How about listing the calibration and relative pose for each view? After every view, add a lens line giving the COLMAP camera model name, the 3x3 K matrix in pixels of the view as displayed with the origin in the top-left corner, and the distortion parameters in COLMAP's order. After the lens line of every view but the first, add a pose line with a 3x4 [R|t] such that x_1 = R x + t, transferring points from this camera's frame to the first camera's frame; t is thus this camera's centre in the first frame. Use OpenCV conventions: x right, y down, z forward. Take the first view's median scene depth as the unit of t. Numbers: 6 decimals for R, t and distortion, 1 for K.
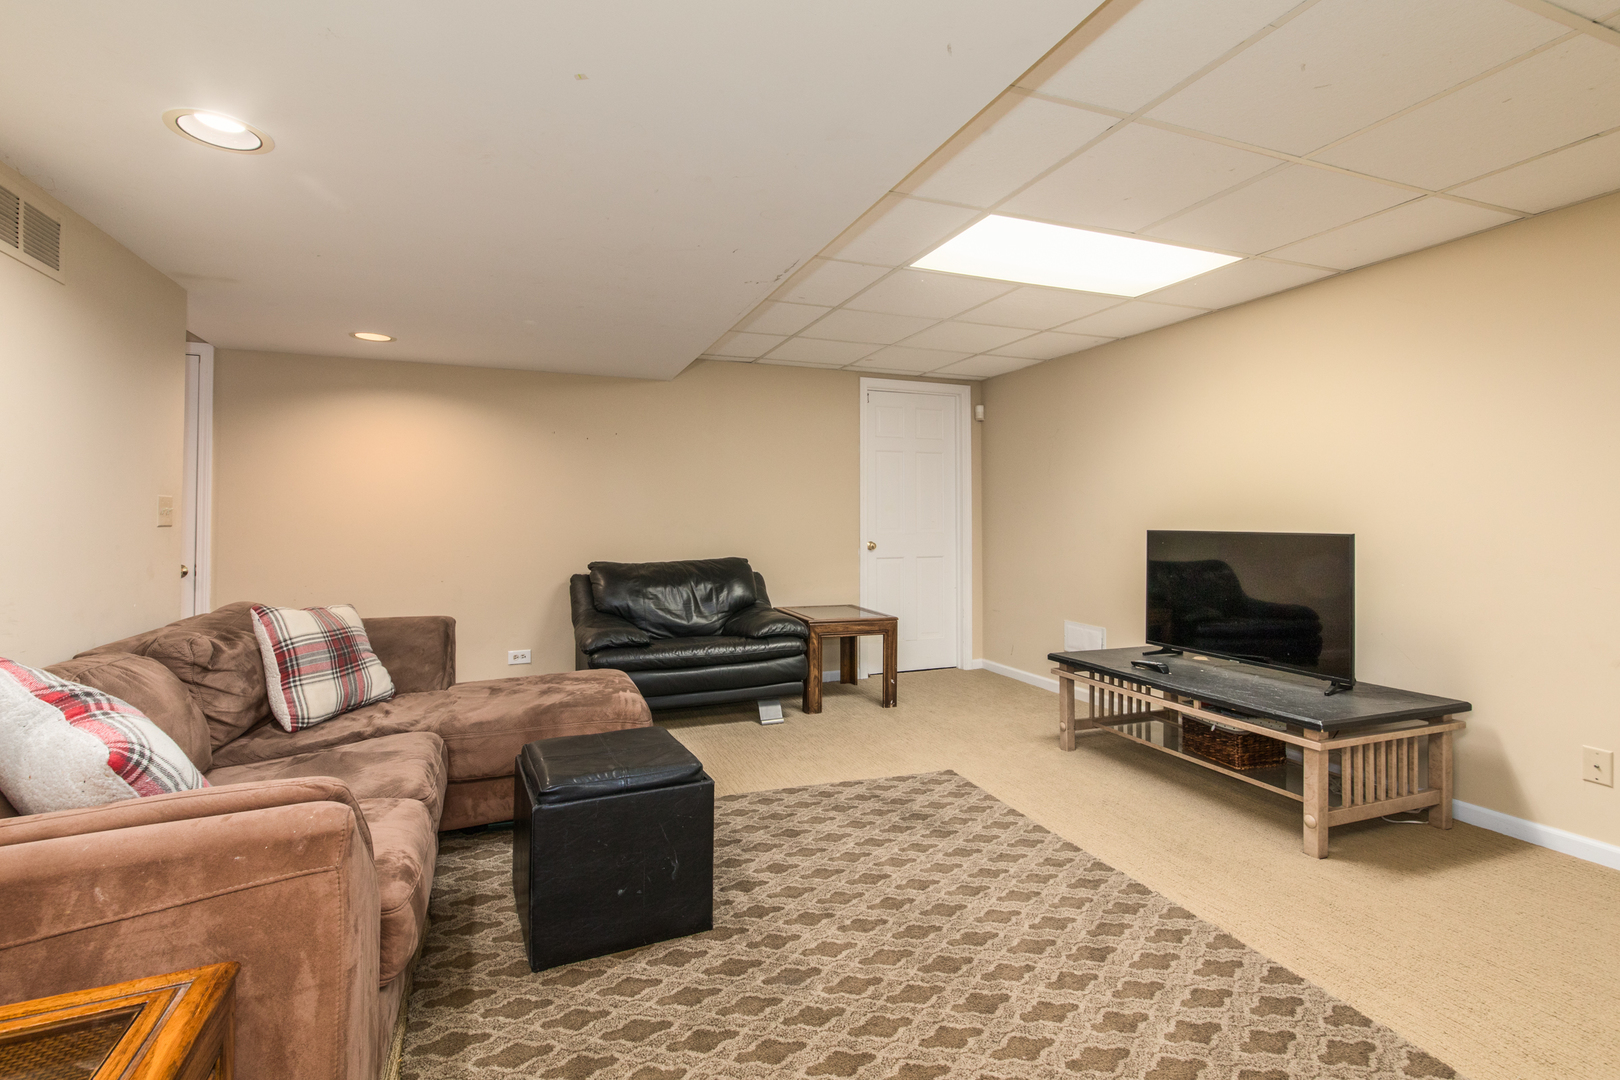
lens RADIAL K [[757.3, 0, 804.8], [0, 757.3, 495.1], [0, 0, 1]] dist [-0.000107, -0.000061]
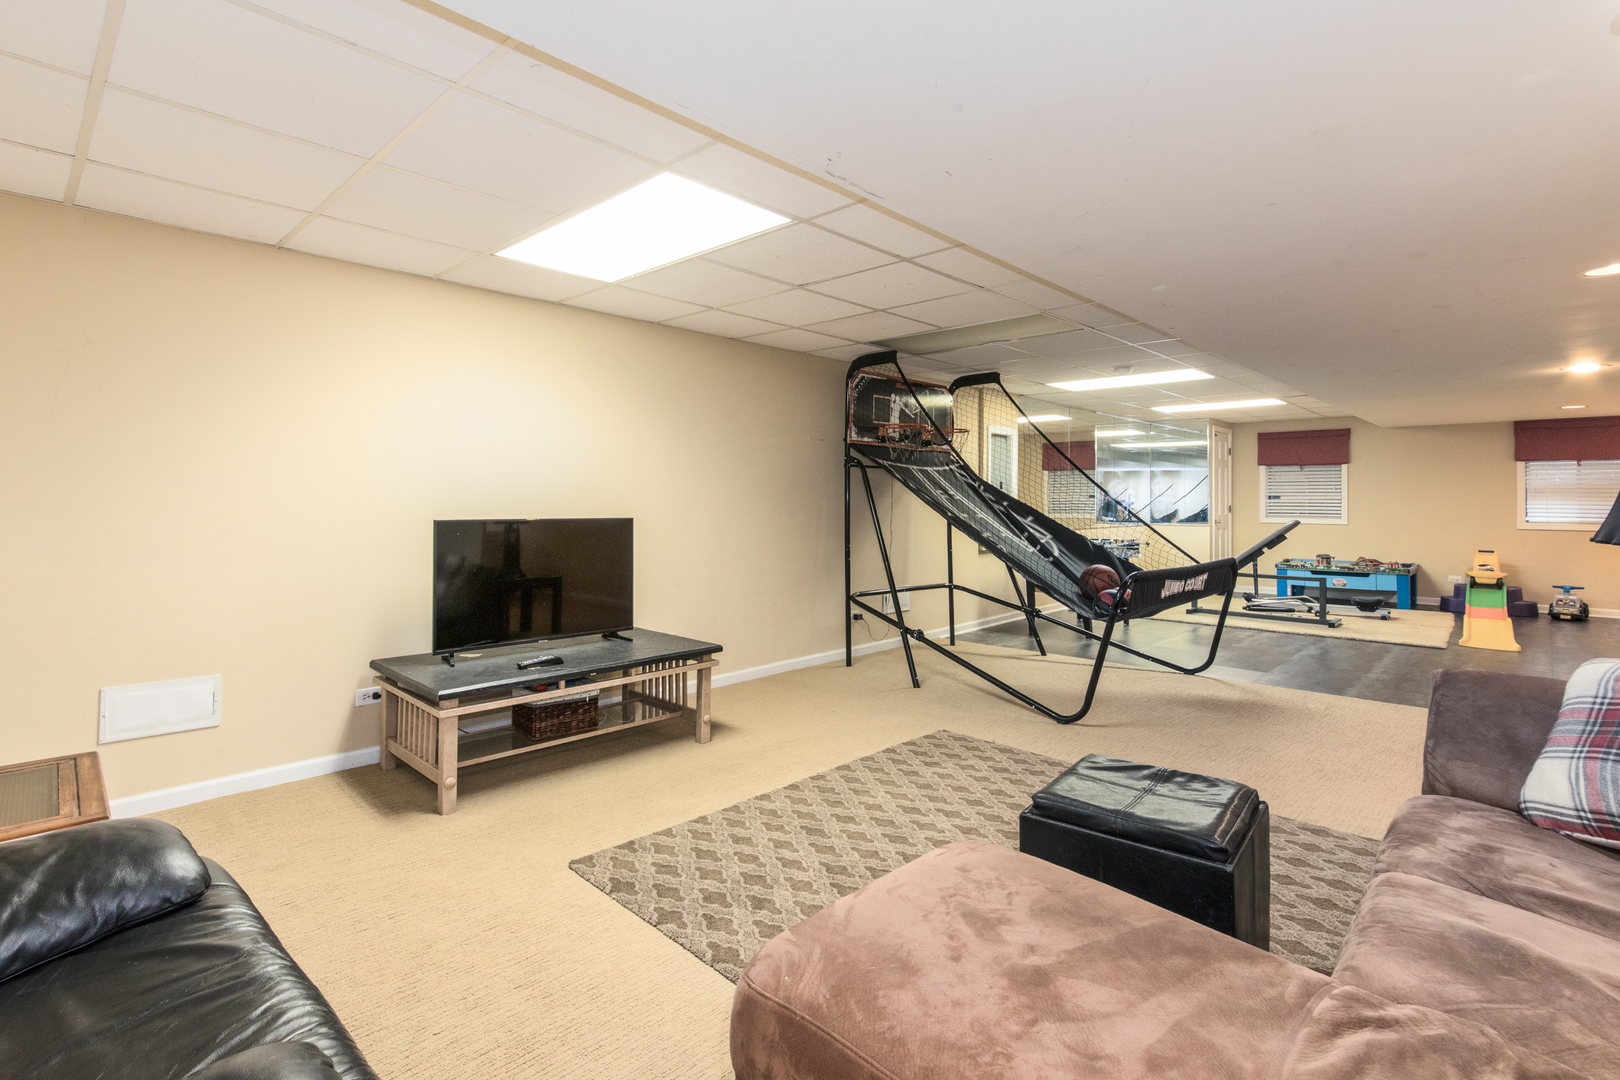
lens RADIAL K [[757.3, 0, 804.8], [0, 757.3, 495.1], [0, 0, 1]] dist [-0.000107, -0.000061]
pose [[-0.415364, -0.000989, 0.909655, -0.600178], [-0.036831, 0.999198, -0.015731, 0.019058], [-0.908909, -0.040037, -0.415067, 1.198552]]
